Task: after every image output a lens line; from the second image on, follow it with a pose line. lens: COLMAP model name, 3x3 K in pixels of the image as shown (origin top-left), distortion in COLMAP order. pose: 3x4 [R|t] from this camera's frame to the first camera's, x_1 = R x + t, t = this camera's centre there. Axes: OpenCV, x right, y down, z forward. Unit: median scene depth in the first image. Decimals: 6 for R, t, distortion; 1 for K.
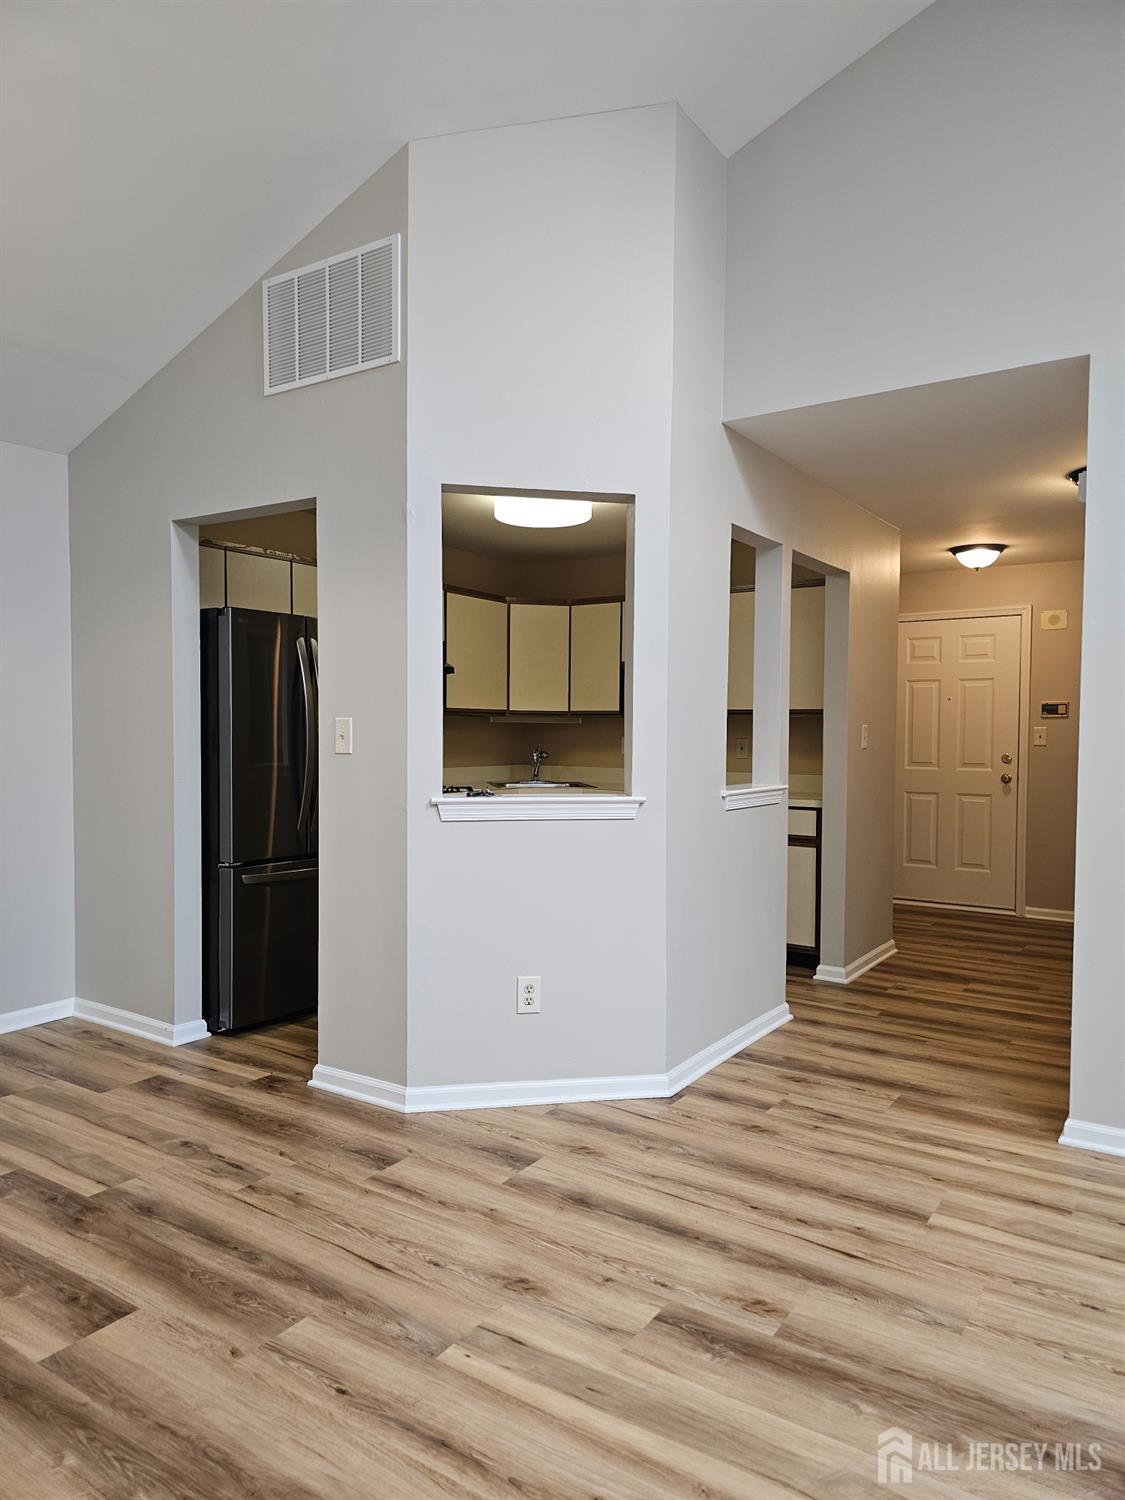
lens RADIAL K [[1007.8, 0, 558.9], [0, 1007.8, 757.9], [0, 0, 1]] dist [0.059189, -0.056910]
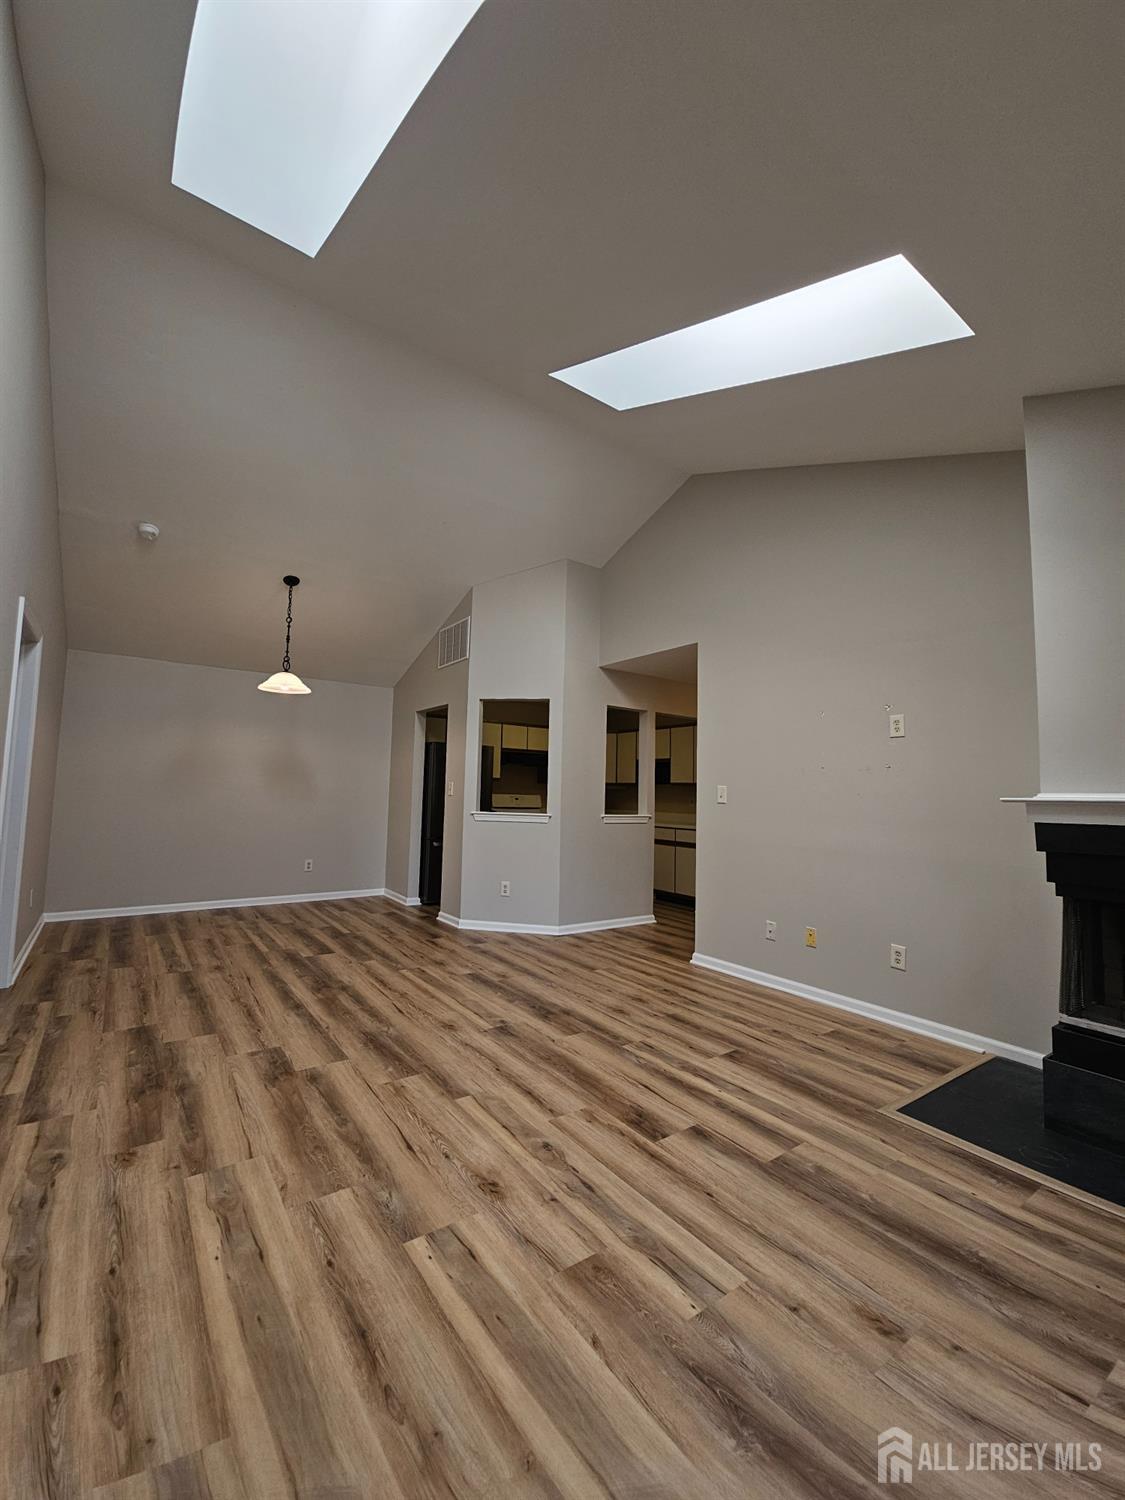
lens RADIAL K [[611.0, 0, 551.5], [0, 611.0, 742.9], [0, 0, 1]] dist [0.001246, -0.003546]
pose [[0.933553, -0.012010, -0.358239, 0.713370], [-0.030132, 0.993271, -0.111821, 0.035419], [0.357171, 0.115185, 0.926909, -0.508436]]
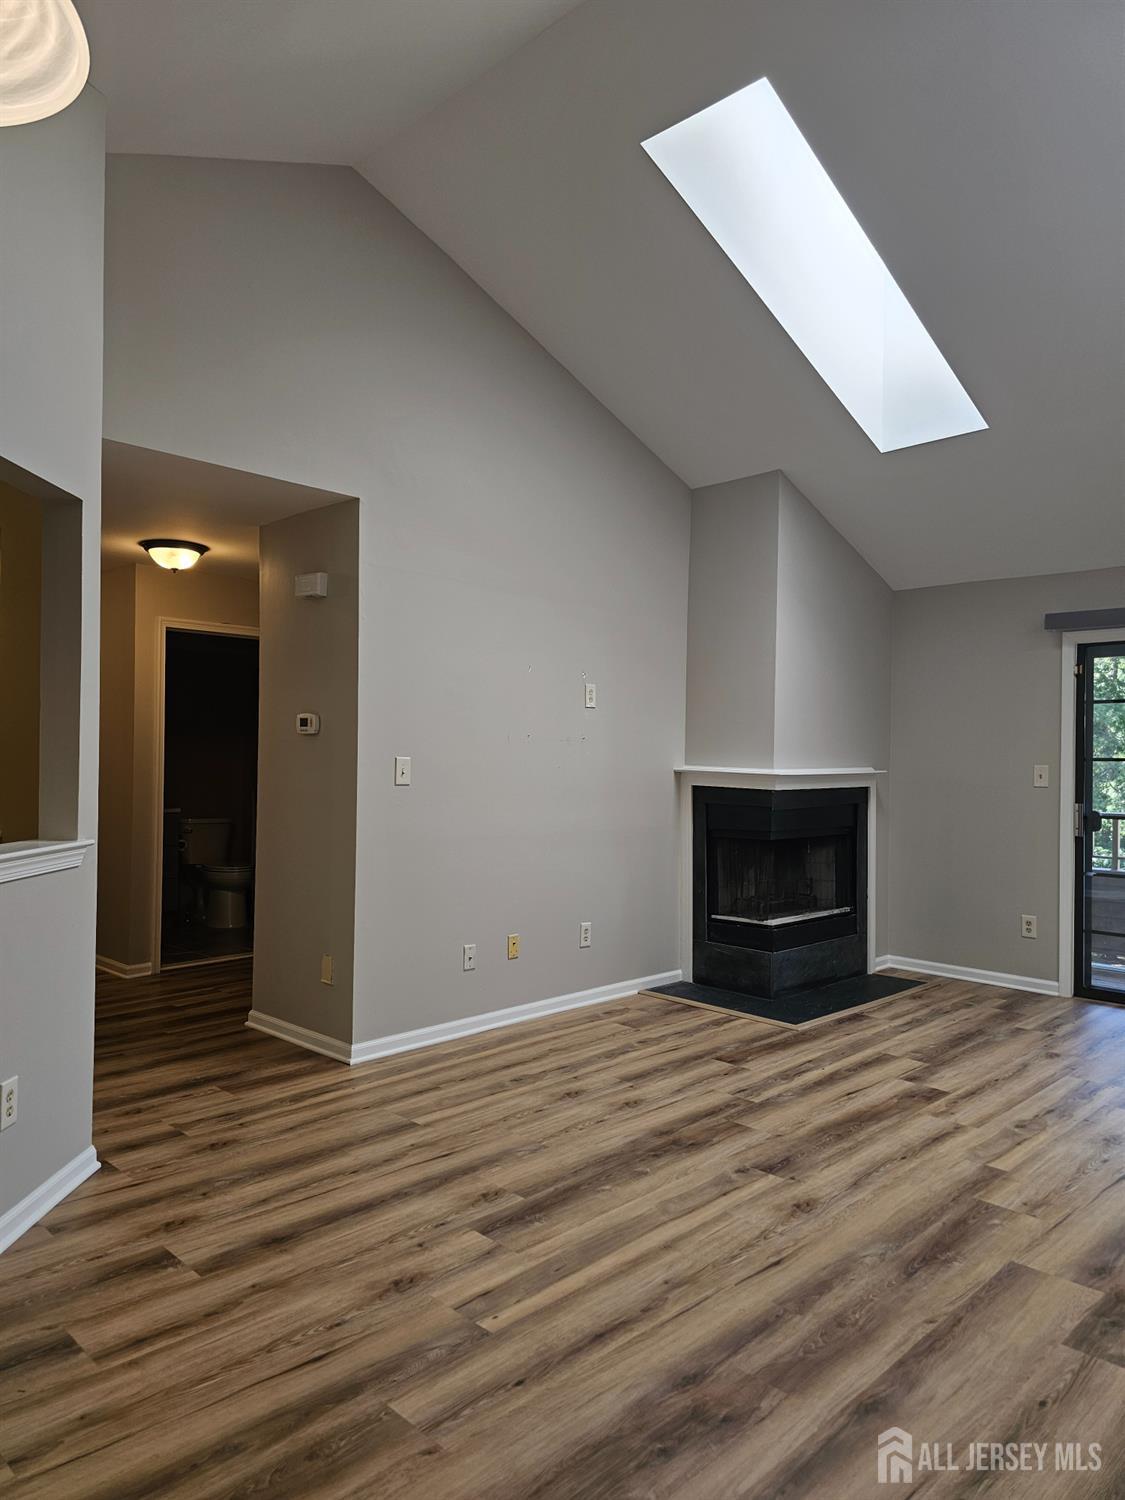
lens RADIAL K [[1007.8, 0, 558.9], [0, 1007.8, 757.9], [0, 0, 1]] dist [0.059189, -0.056910]
pose [[0.188624, -0.003002, 0.982045, -0.803640], [0.015097, 0.999886, 0.000157, -0.032342], [-0.981933, 0.014796, 0.188647, 0.465043]]
